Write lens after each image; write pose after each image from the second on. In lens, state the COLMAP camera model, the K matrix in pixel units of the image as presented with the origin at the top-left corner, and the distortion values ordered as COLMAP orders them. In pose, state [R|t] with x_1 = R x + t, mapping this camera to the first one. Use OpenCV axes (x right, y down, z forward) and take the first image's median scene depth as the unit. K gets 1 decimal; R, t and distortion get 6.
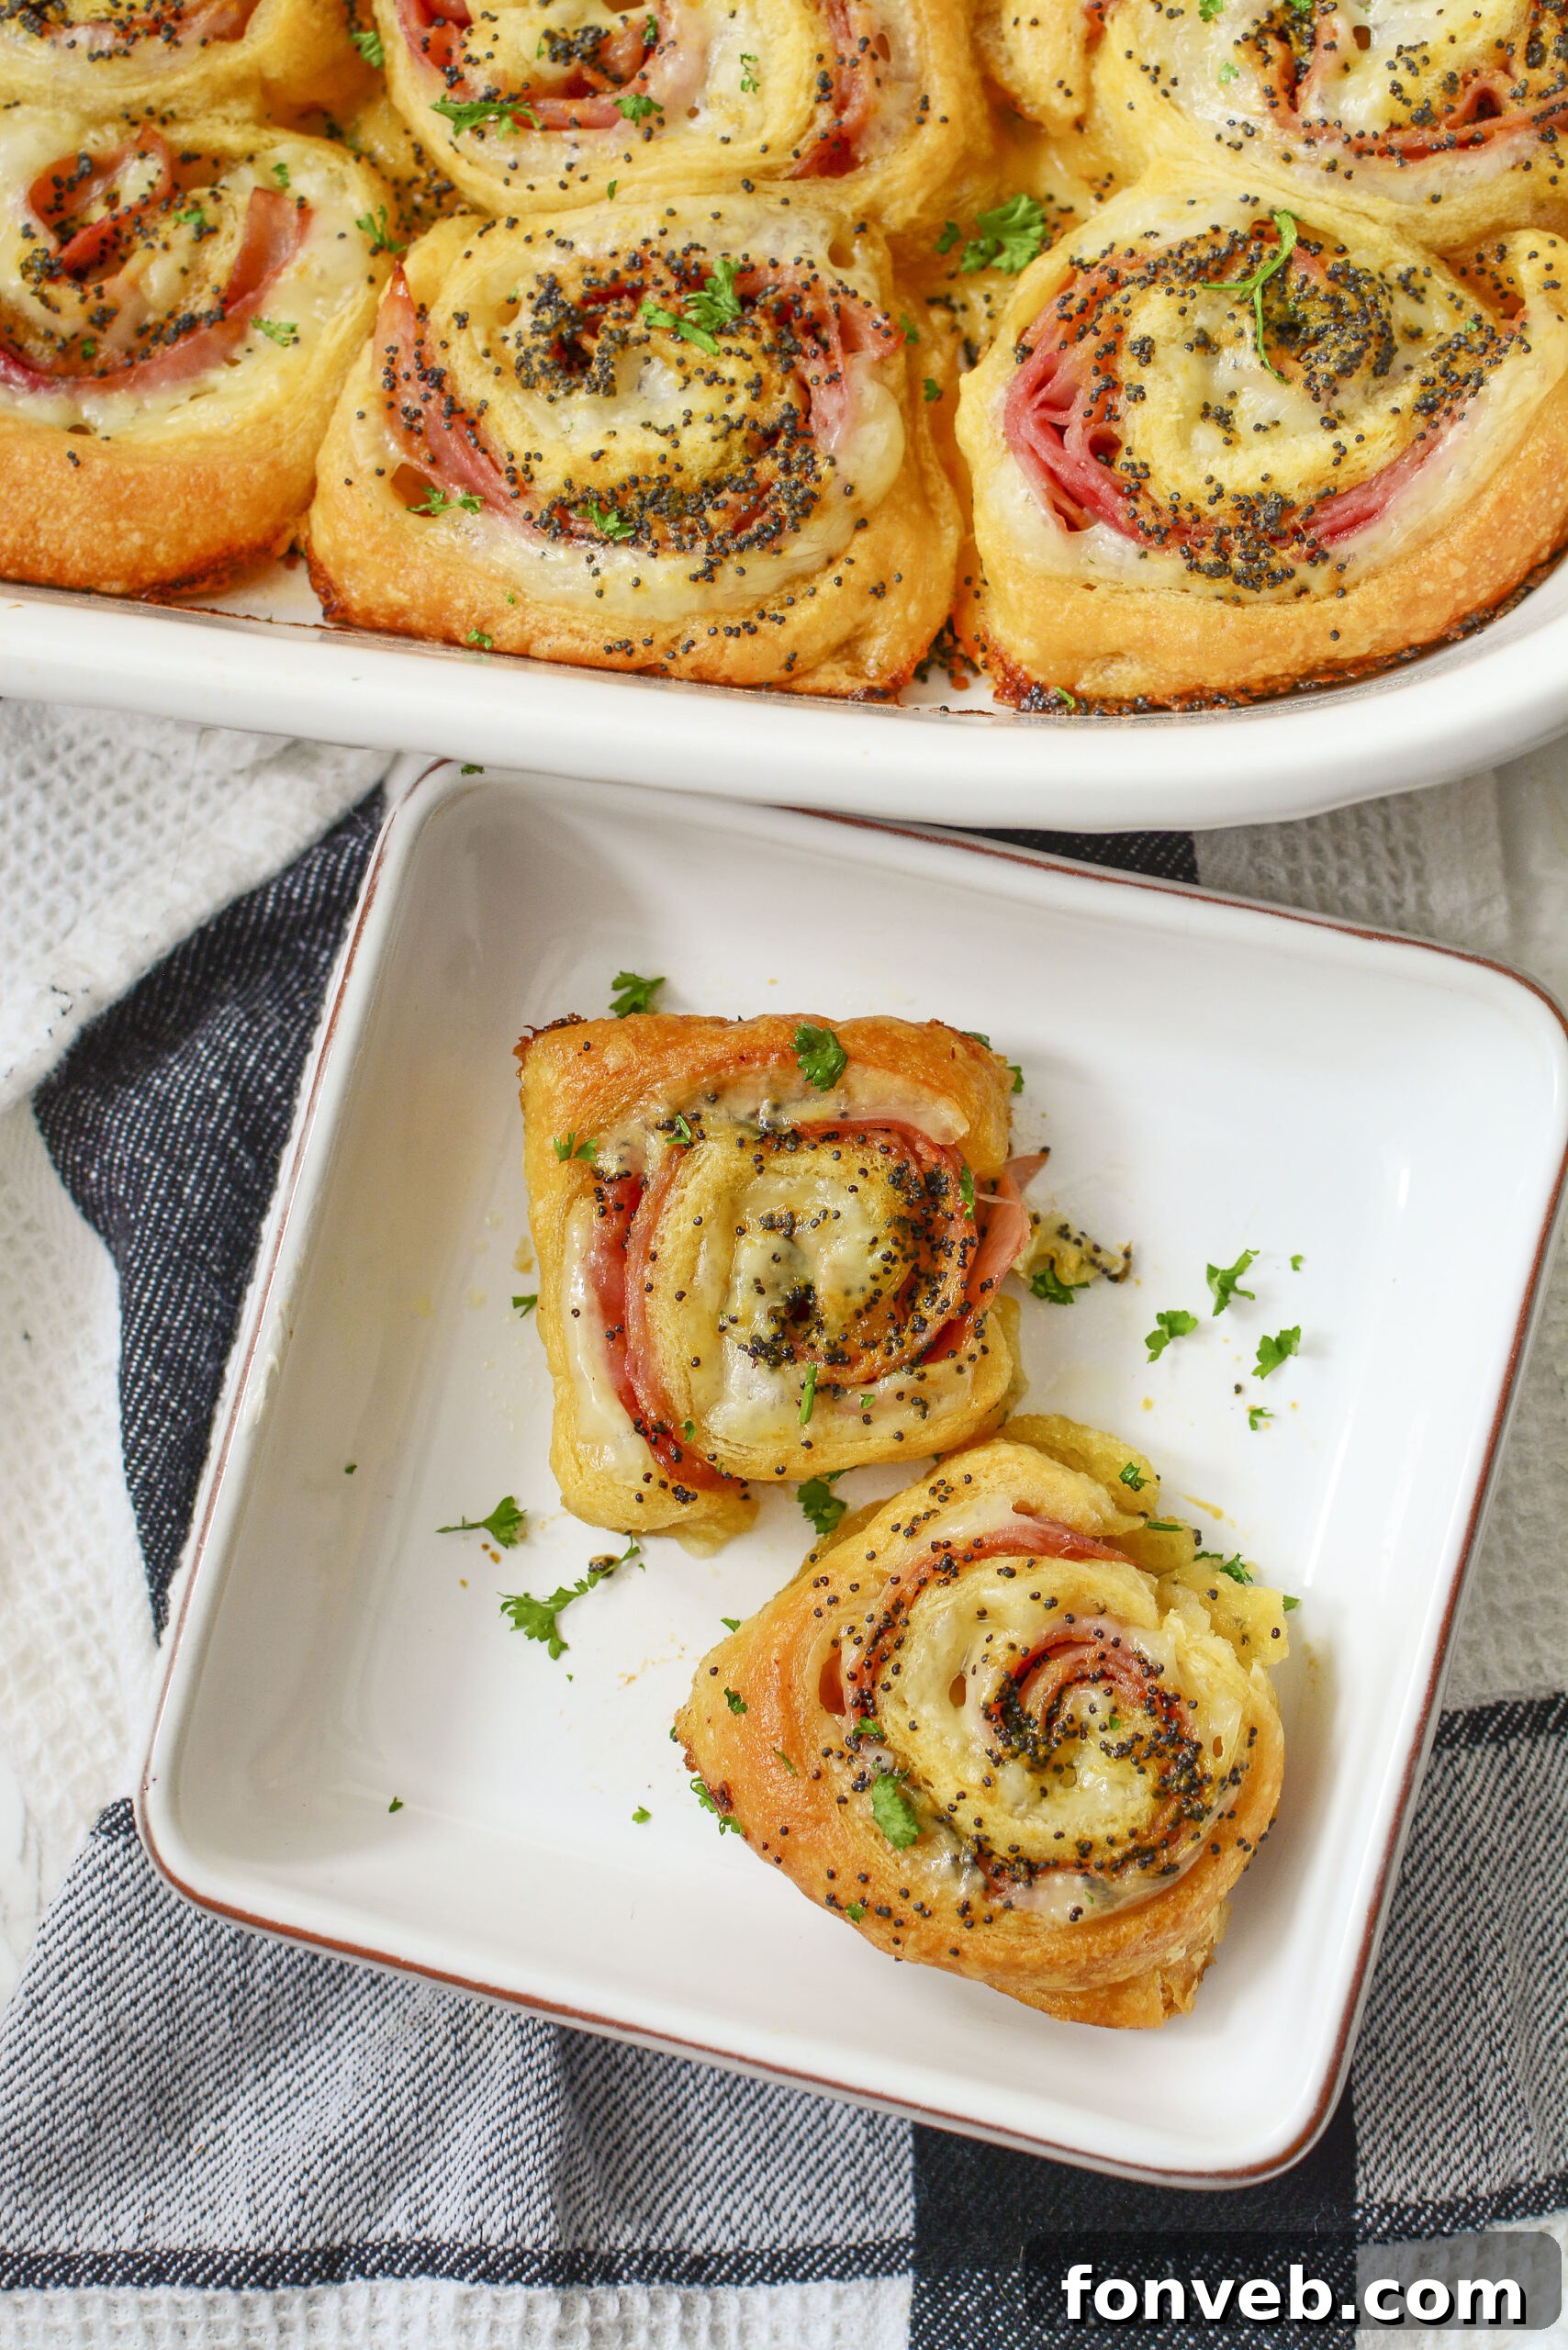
lens RADIAL K [[3668.3, 0, 784.0], [0, 3668.3, 1175.0], [0, 0, 1]] dist [-0.233344, 0.205111]
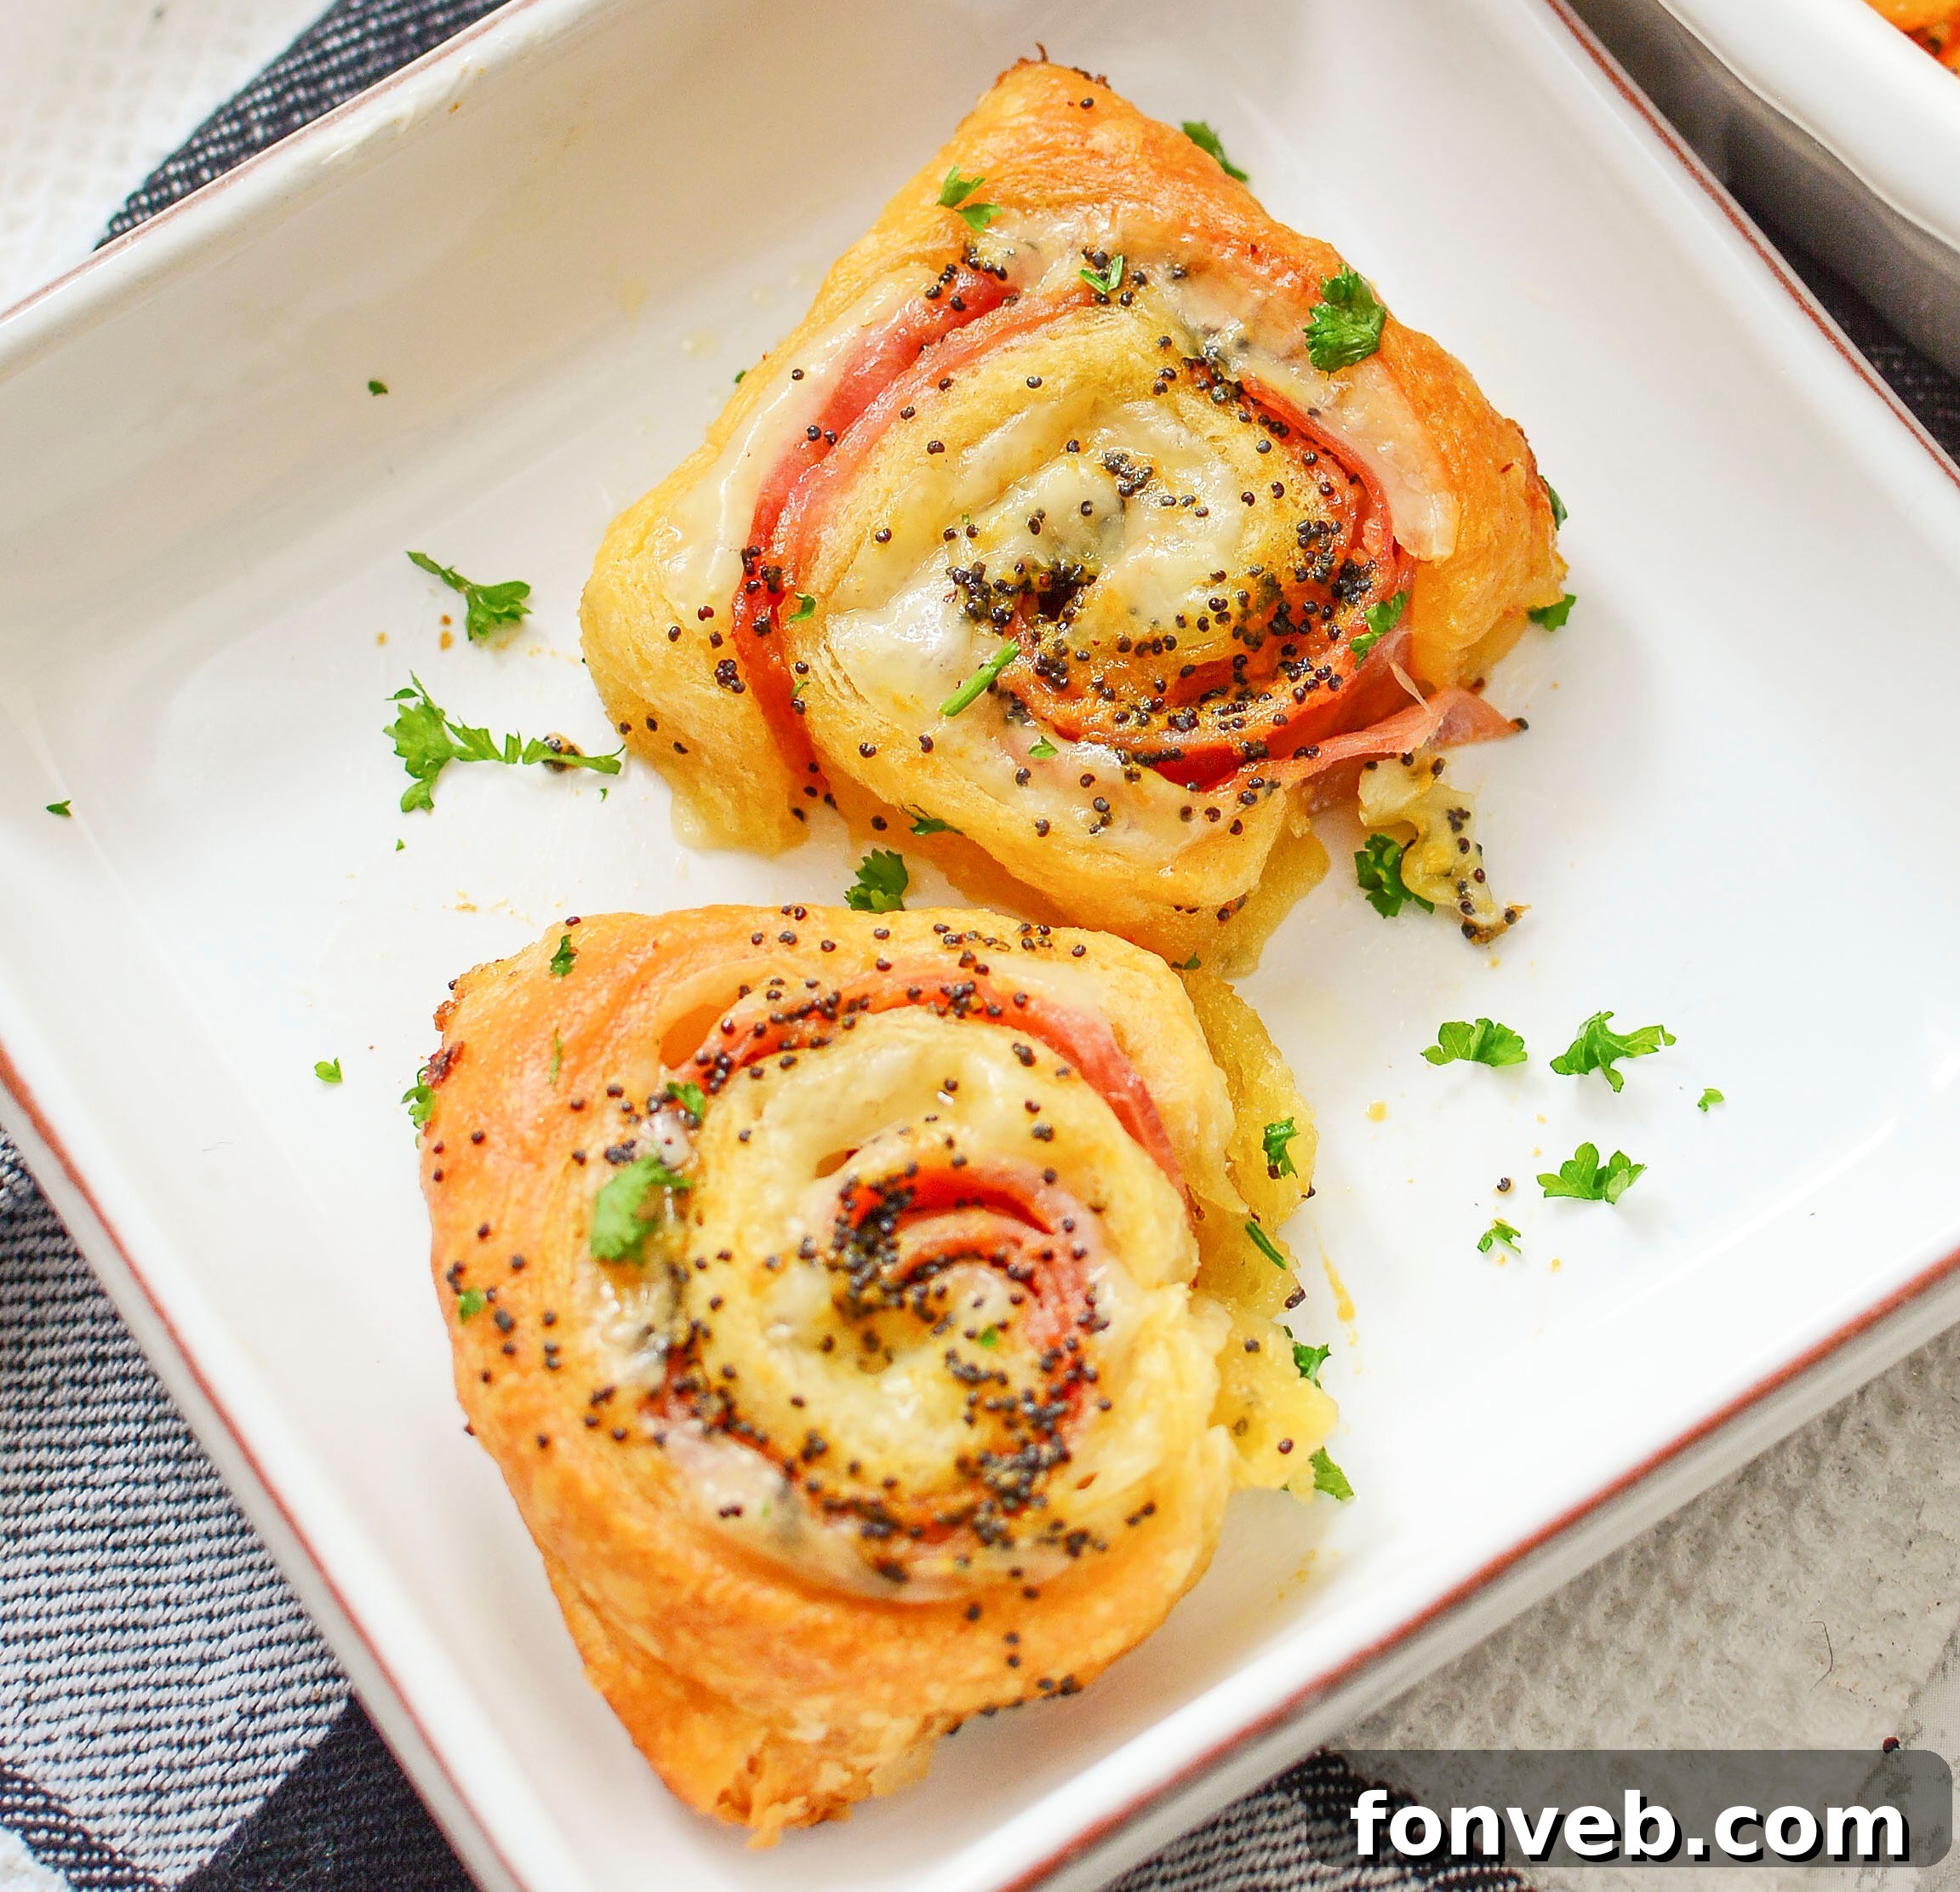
lens RADIAL K [[5968.4, 0, 980.0], [0, 5968.4, 946.0], [0, 0, 1]] dist [-0.211771, -0.468469]
pose [[0.741253, 0.641970, -0.196005, 0.240733], [-0.669790, 0.726519, -0.153465, 0.254280], [0.043881, 0.245039, 0.968520, 0.013738]]
